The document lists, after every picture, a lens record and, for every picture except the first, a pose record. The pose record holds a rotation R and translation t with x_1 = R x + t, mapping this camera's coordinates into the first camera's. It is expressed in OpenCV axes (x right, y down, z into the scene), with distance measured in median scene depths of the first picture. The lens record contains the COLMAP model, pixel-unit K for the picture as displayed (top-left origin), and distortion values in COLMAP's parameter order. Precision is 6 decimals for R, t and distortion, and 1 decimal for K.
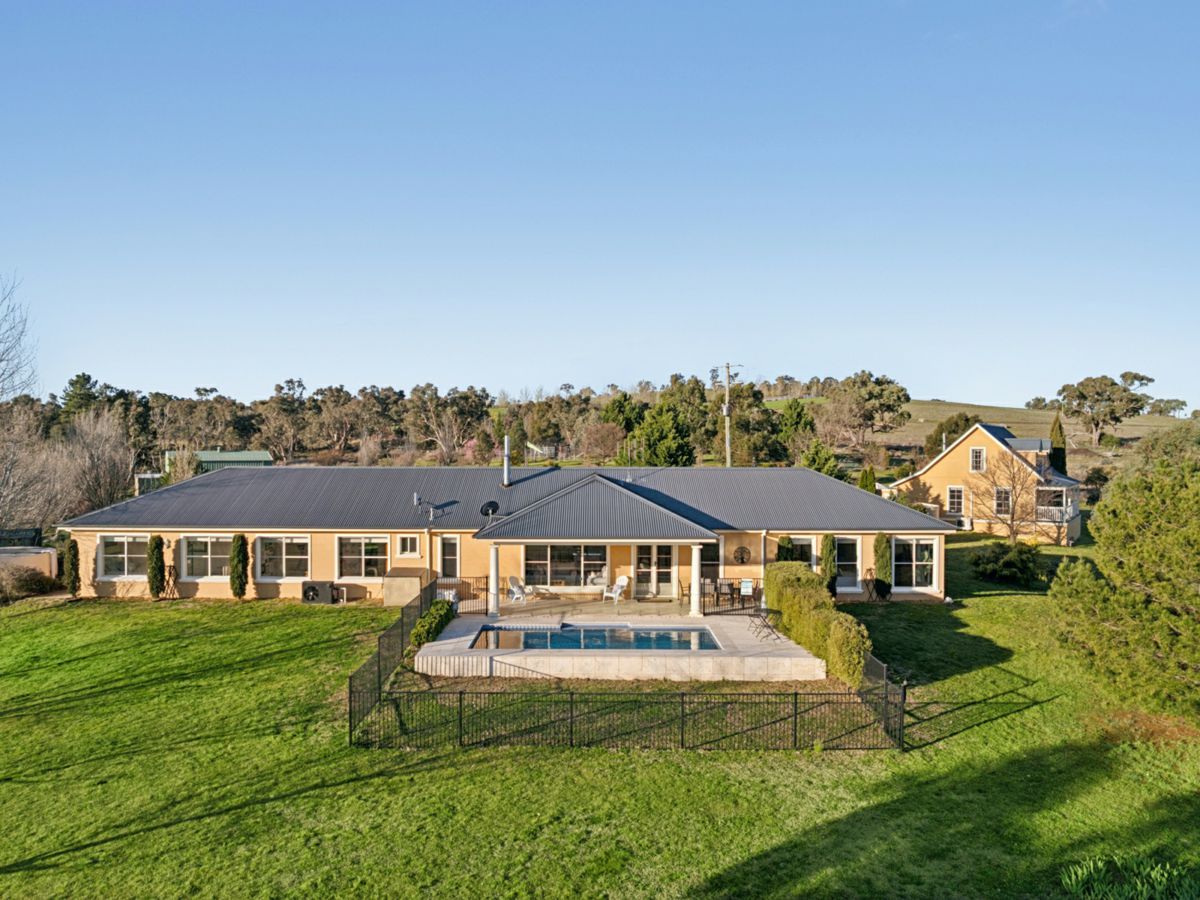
lens RADIAL K [[808.8, 0, 600.2], [0, 808.8, 443.0], [0, 0, 1]] dist [-0.010688, -0.005799]
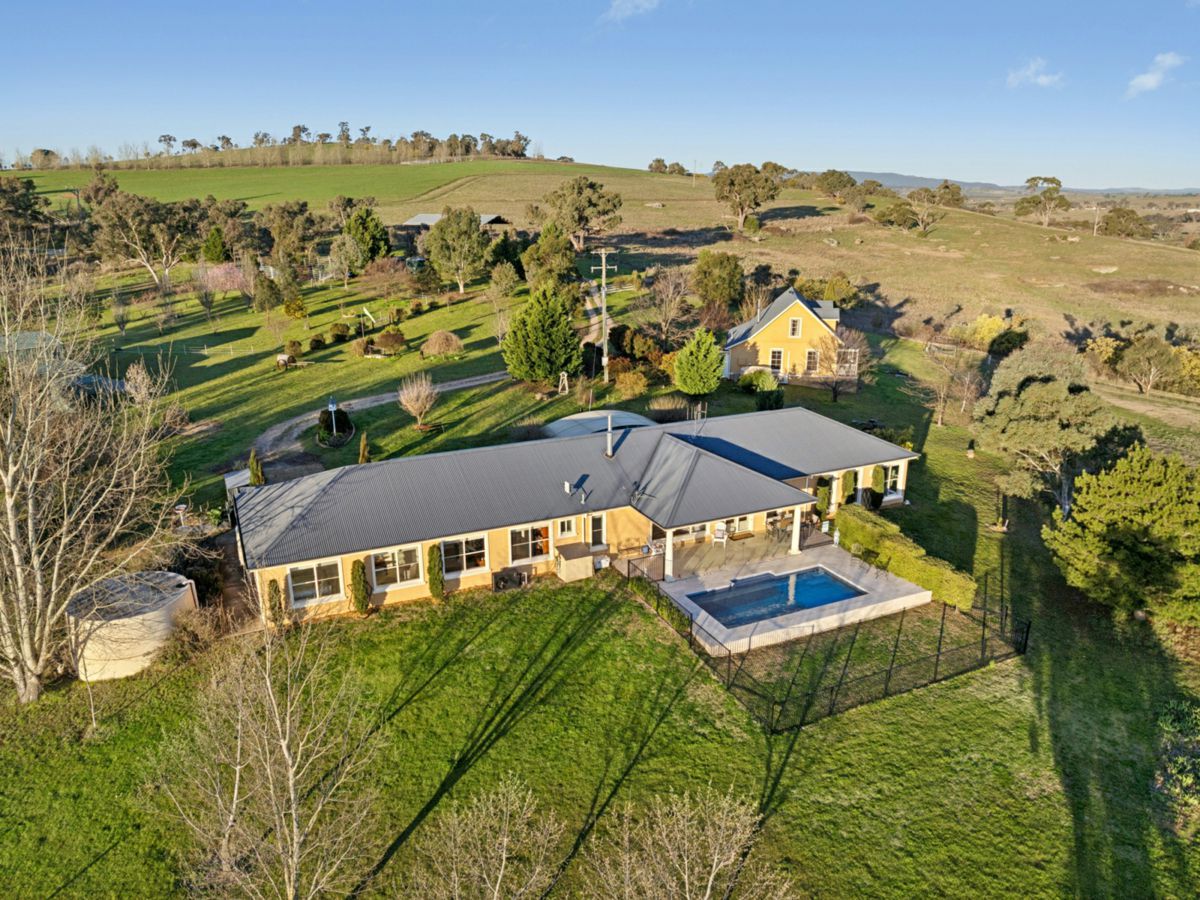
lens RADIAL K [[808.8, 0, 600.2], [0, 808.8, 443.0], [0, 0, 1]] dist [-0.010688, -0.005799]
pose [[0.908297, -0.128338, 0.398153, -0.350734], [0.009598, 0.957920, 0.286874, -0.180439], [-0.418215, -0.256746, 0.871308, -0.018348]]
